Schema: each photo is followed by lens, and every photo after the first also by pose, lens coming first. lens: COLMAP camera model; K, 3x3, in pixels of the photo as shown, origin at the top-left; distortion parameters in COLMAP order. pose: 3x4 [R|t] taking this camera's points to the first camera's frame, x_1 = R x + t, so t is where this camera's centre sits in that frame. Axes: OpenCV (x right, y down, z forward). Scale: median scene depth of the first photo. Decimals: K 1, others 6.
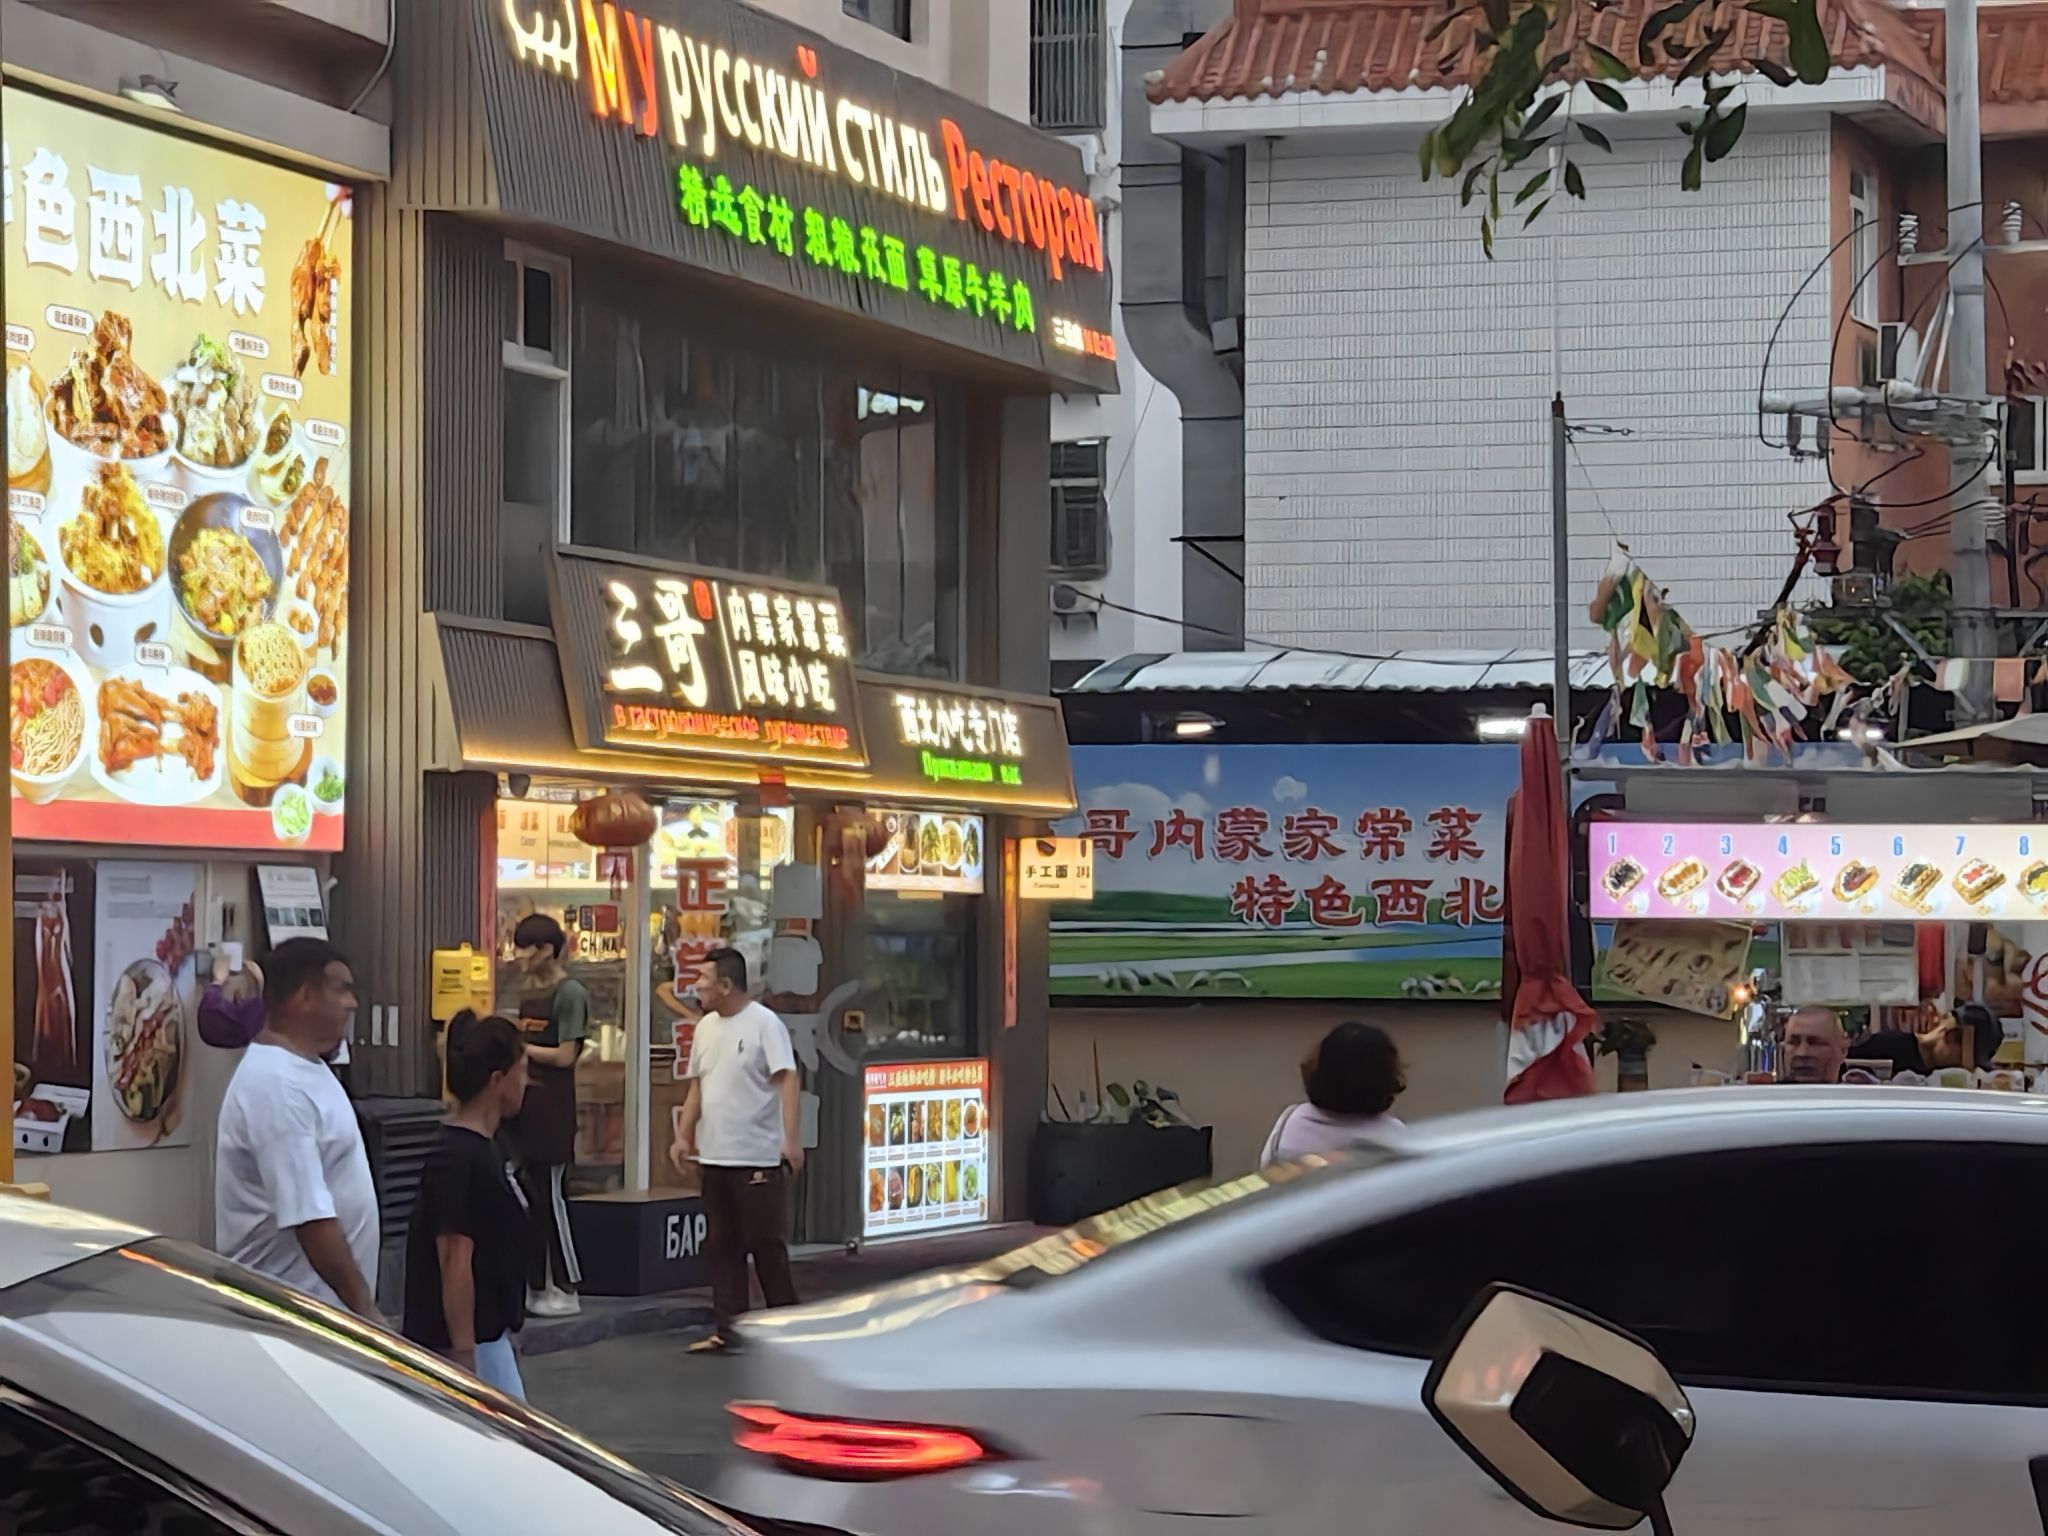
lens RADIAL K [[4637.8, 0, 1024.0], [0, 4637.8, 768.0], [0, 0, 1]] dist [0.378438, -1.930627]
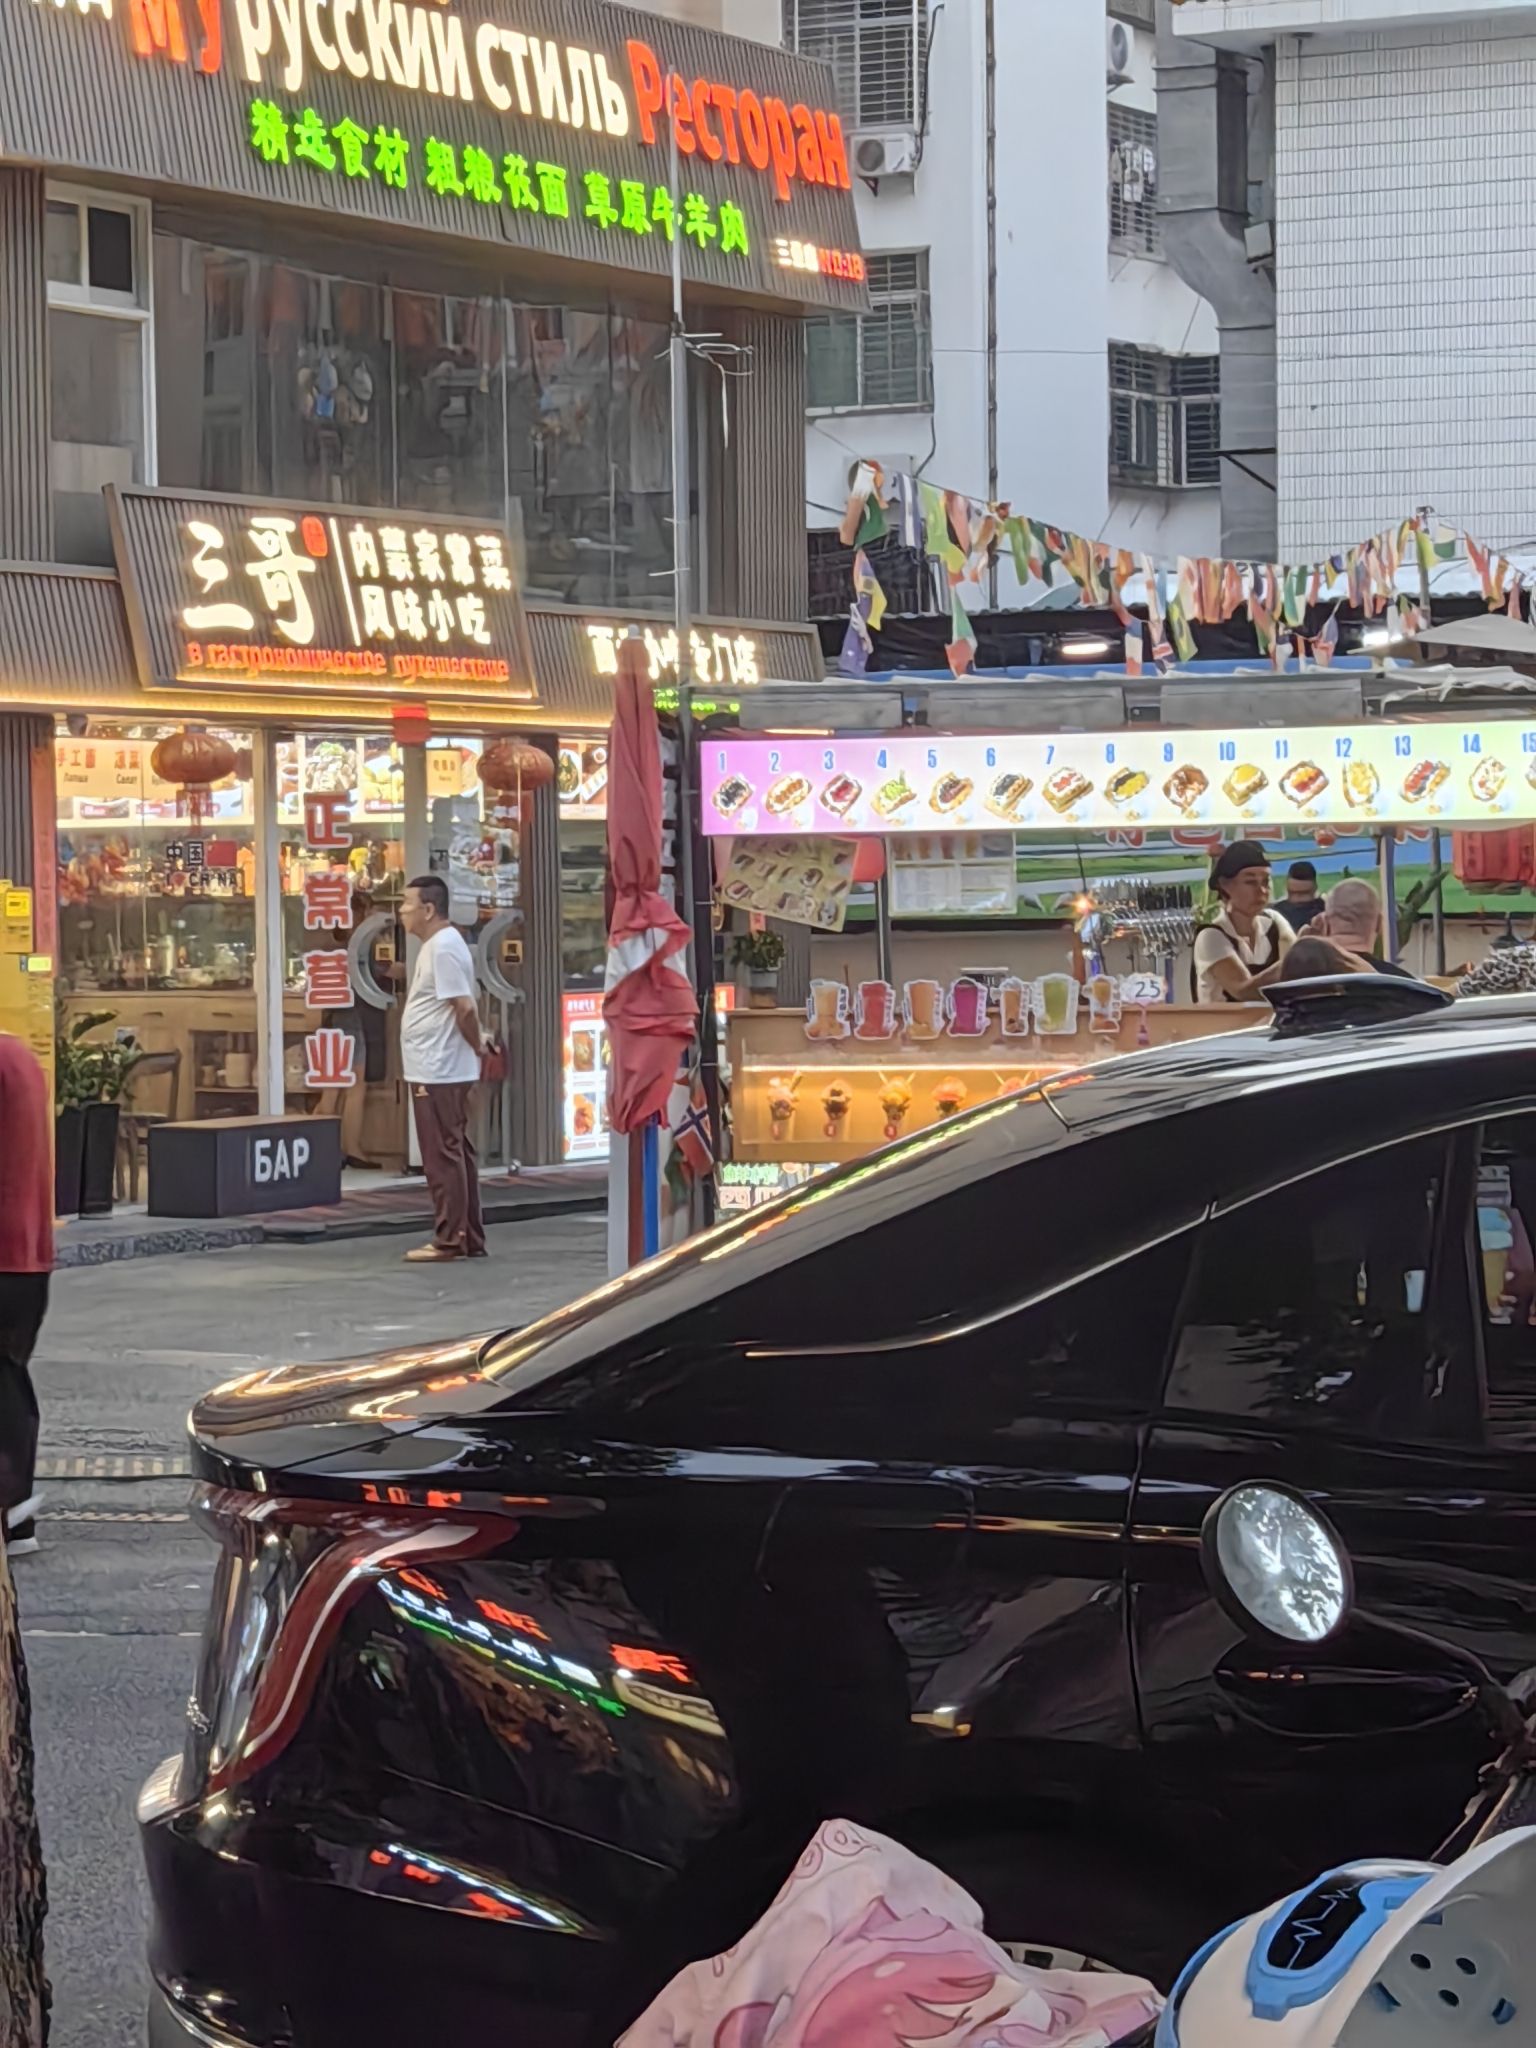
lens RADIAL K [[4637.8, 0, 768.0], [0, 4637.8, 1024.0], [0, 0, 1]] dist [0.378438, -1.930627]
pose [[0.993451, -0.017146, -0.112962, 0.142006], [0.025040, 0.997313, 0.068839, 0.002158], [0.111478, -0.071217, 0.991212, -0.004509]]
